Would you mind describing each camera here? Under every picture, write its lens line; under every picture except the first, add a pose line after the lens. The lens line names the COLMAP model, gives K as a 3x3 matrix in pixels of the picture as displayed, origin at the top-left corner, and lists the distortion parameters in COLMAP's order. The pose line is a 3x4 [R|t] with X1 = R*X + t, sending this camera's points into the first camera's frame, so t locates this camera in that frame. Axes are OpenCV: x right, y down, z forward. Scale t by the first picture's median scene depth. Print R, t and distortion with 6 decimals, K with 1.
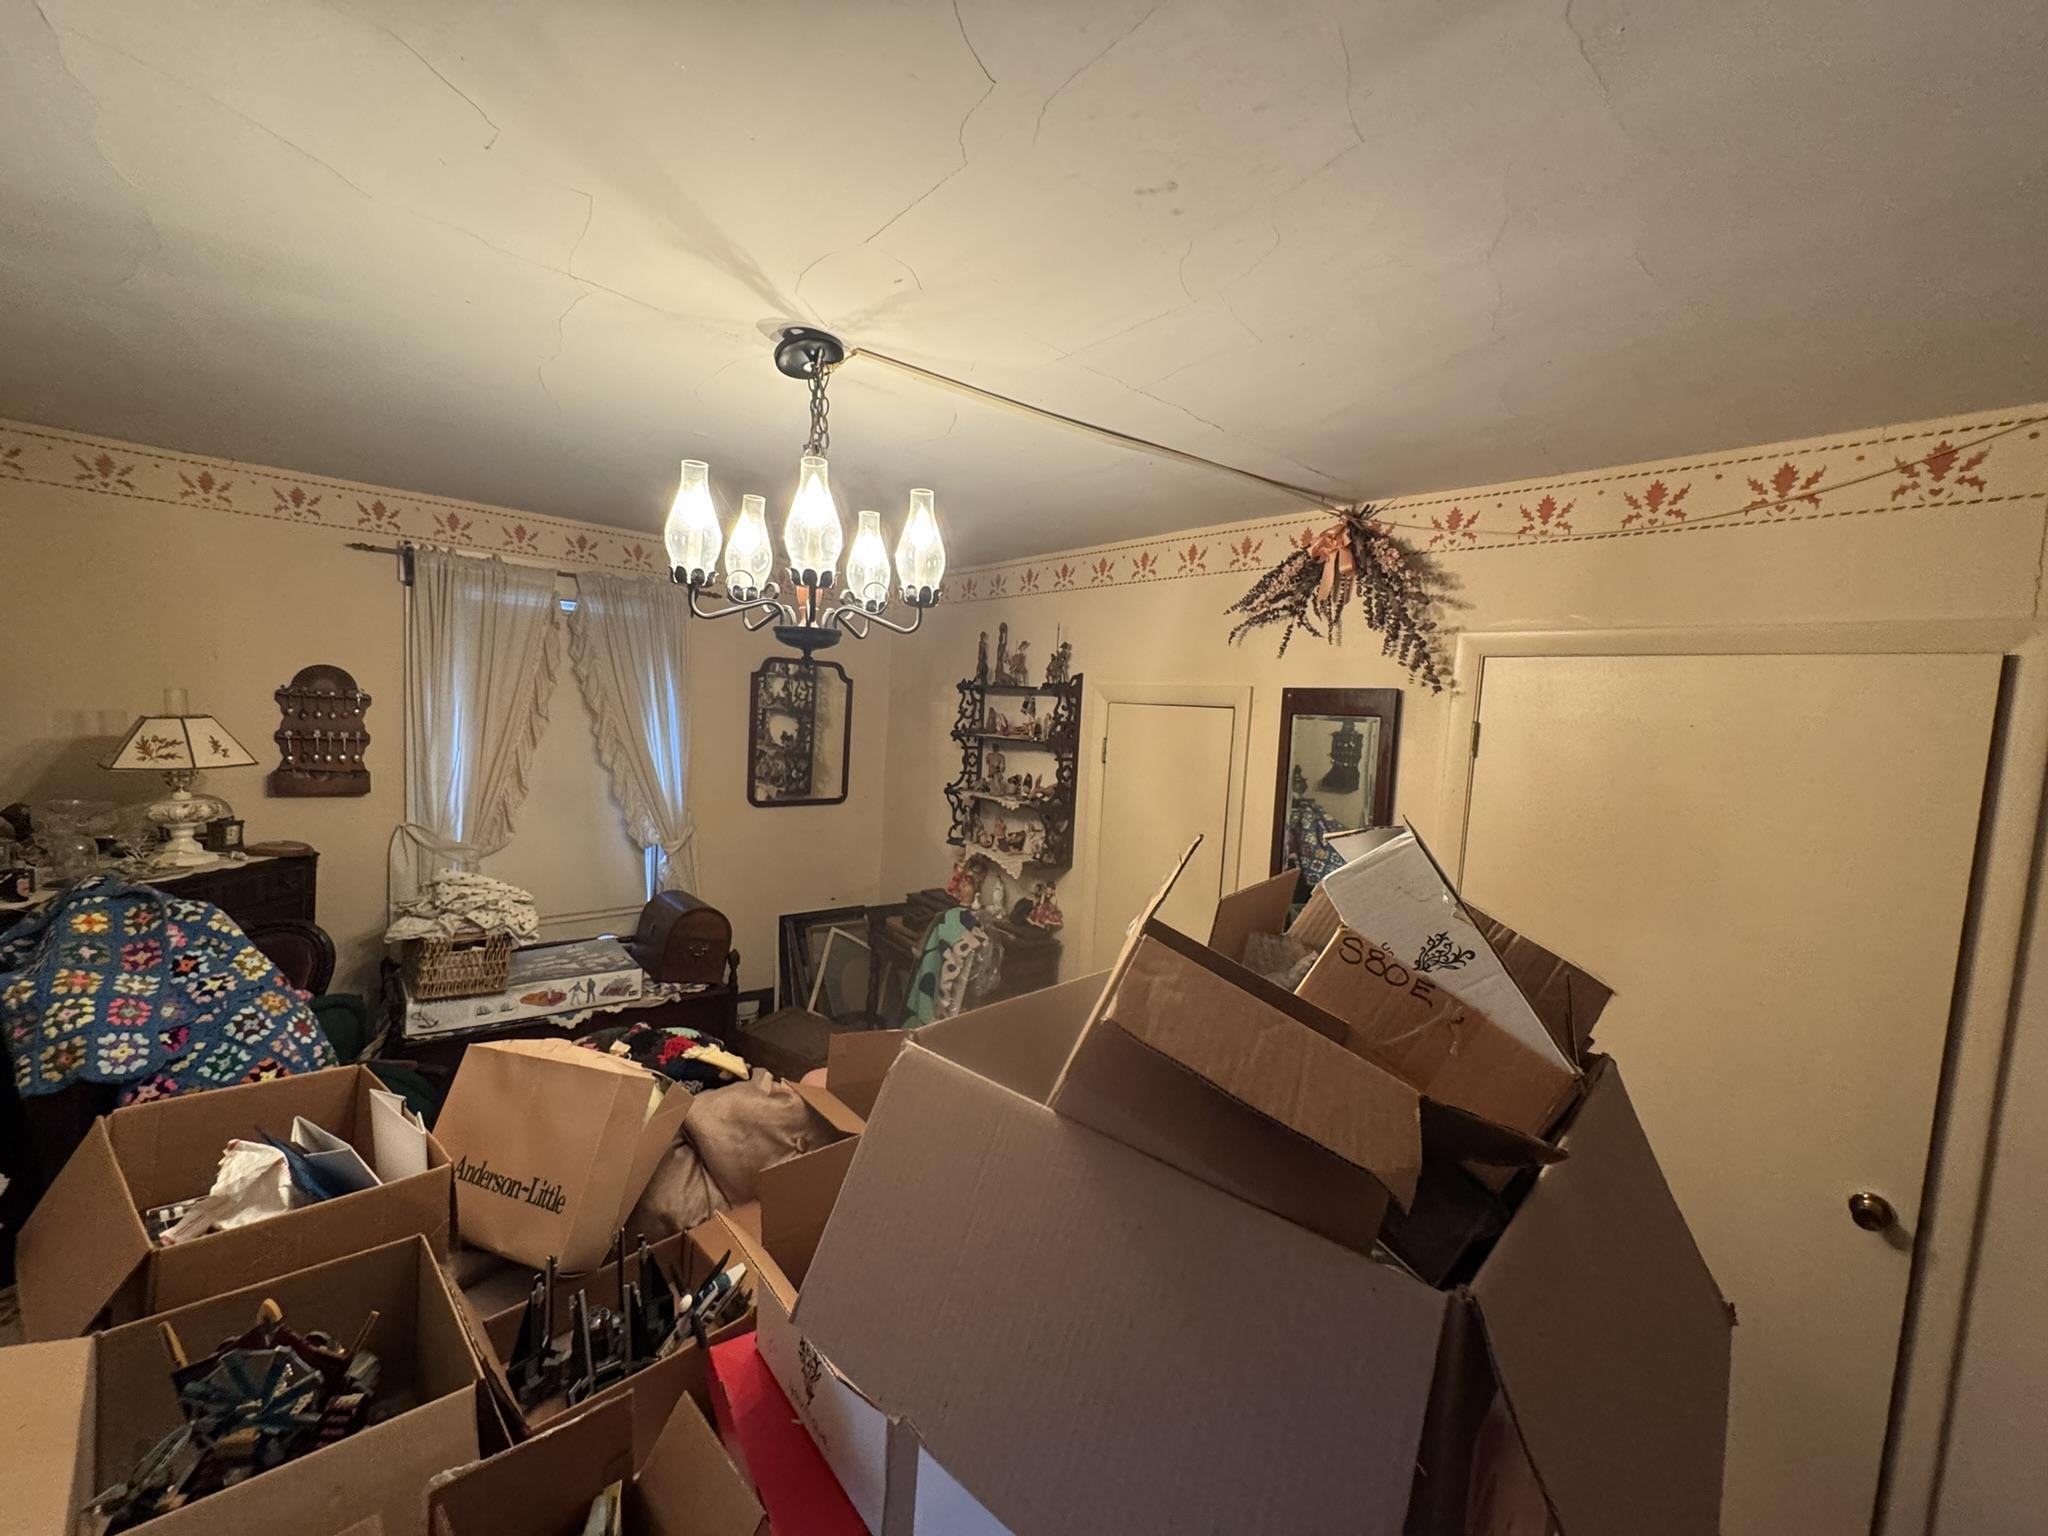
lens RADIAL K [[793.7, 0, 1024.0], [0, 793.7, 768.0], [0, 0, 1]] dist [0.000369, 0.000058]
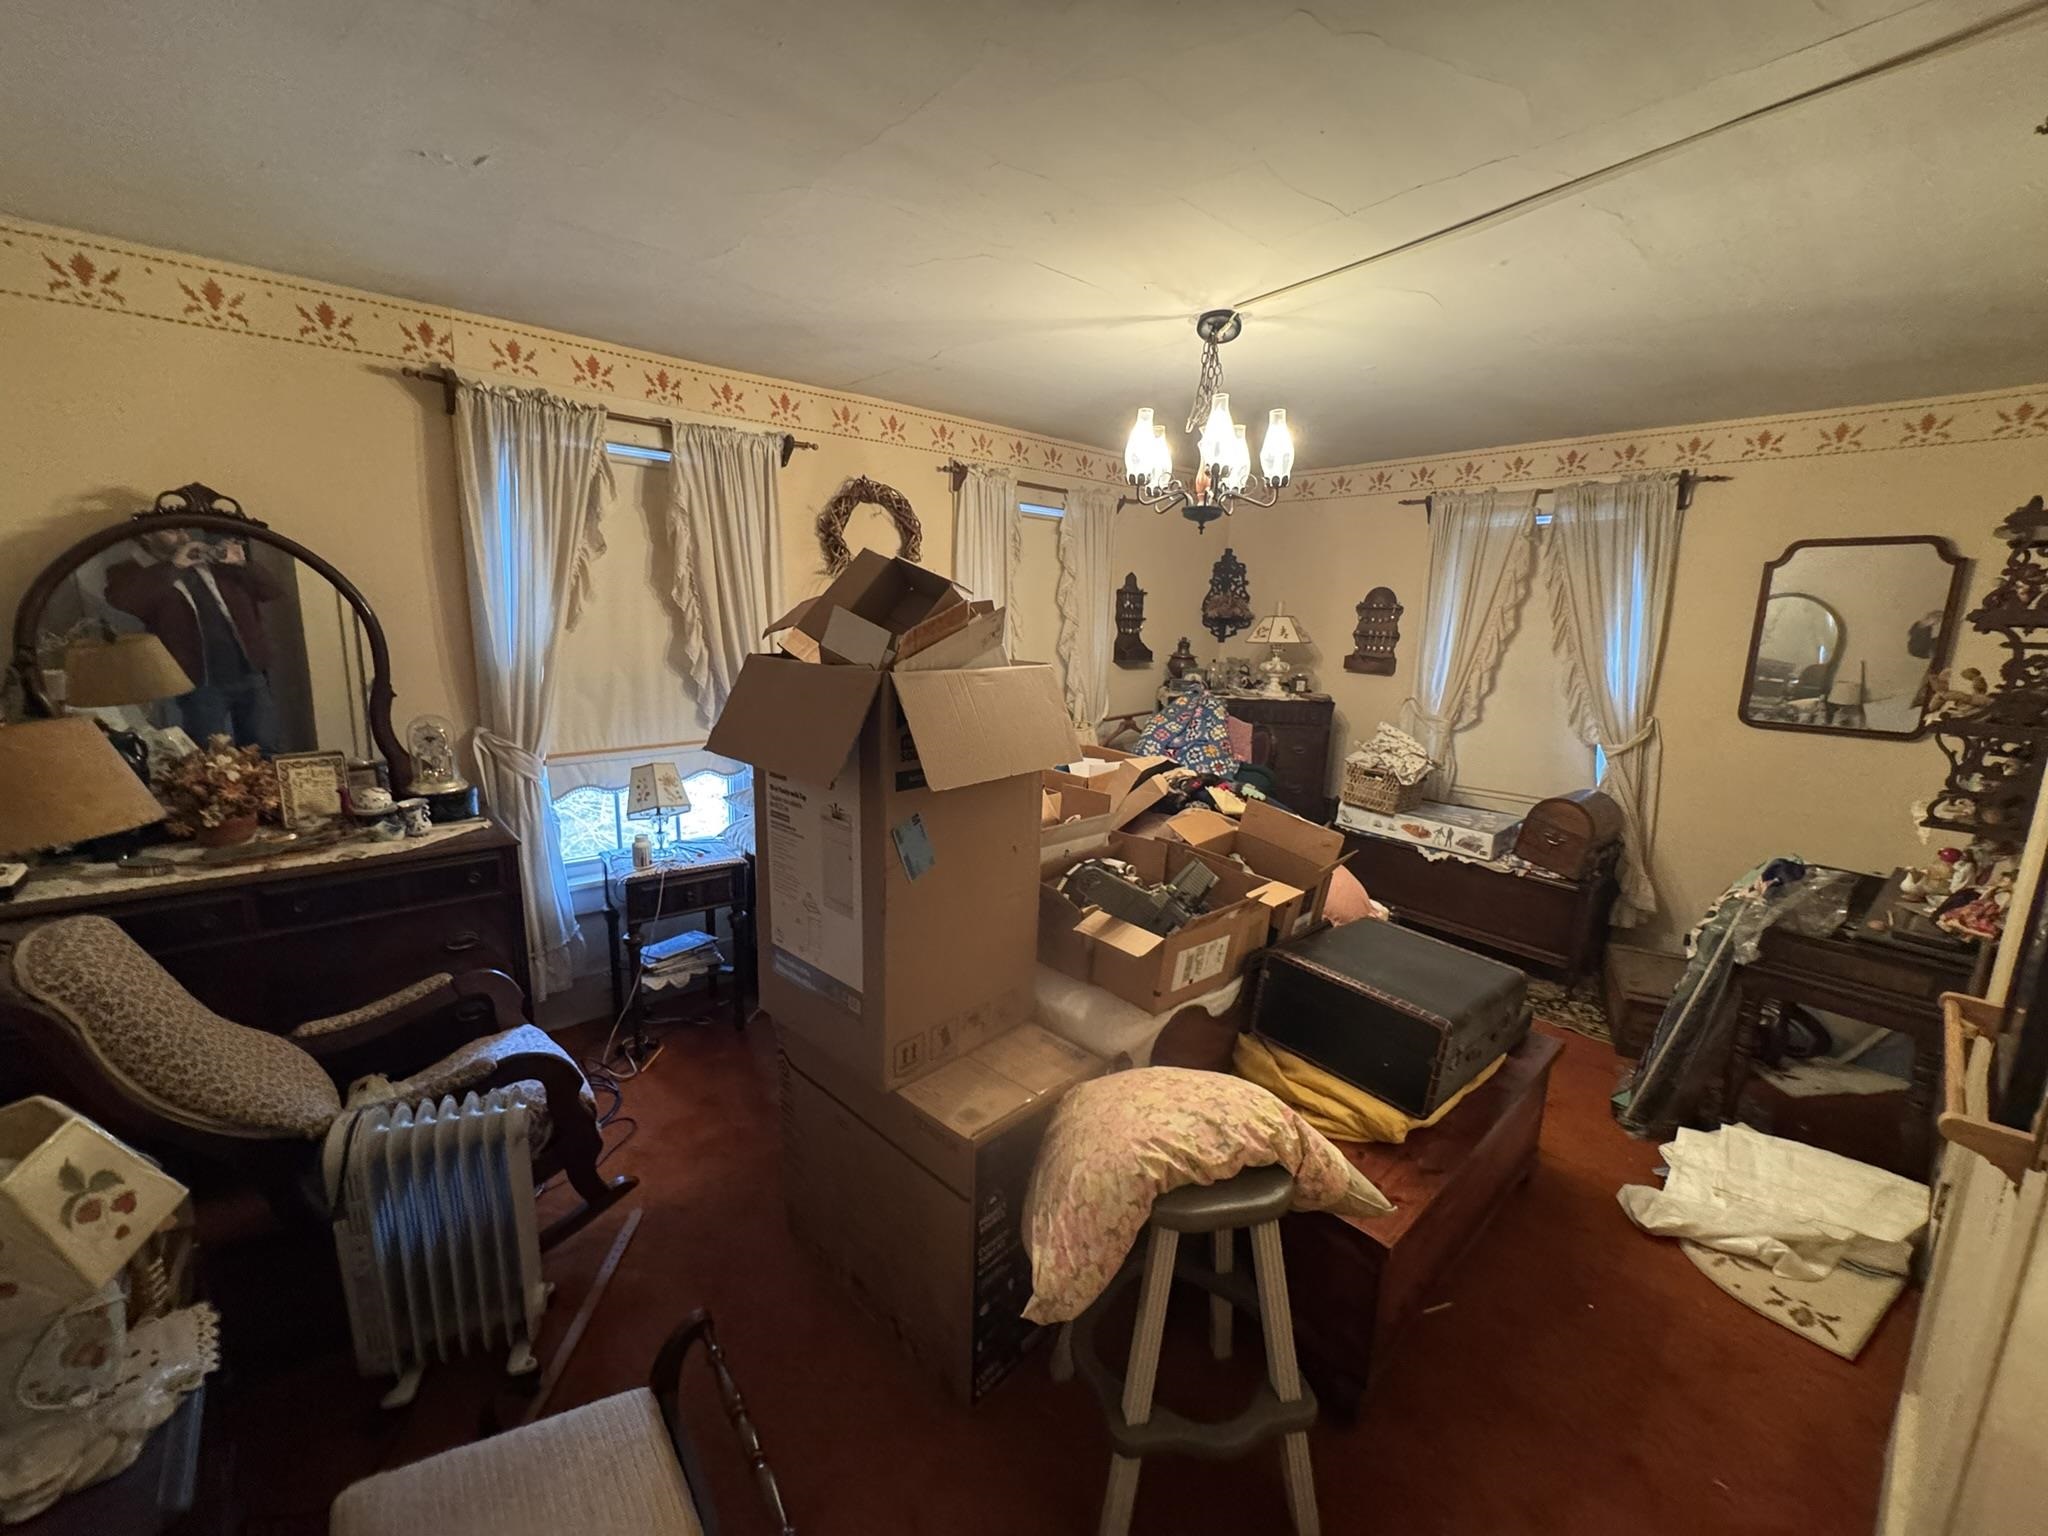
lens RADIAL K [[818.7, 0, 1024.0], [0, 818.7, 768.0], [0, 0, 1]] dist [0.002240, 0.000430]
pose [[0.032946, 0.139261, -0.989708, 0.679039], [-0.096441, 0.986067, 0.135538, 0.064567], [0.994793, 0.090983, 0.045917, 0.272829]]
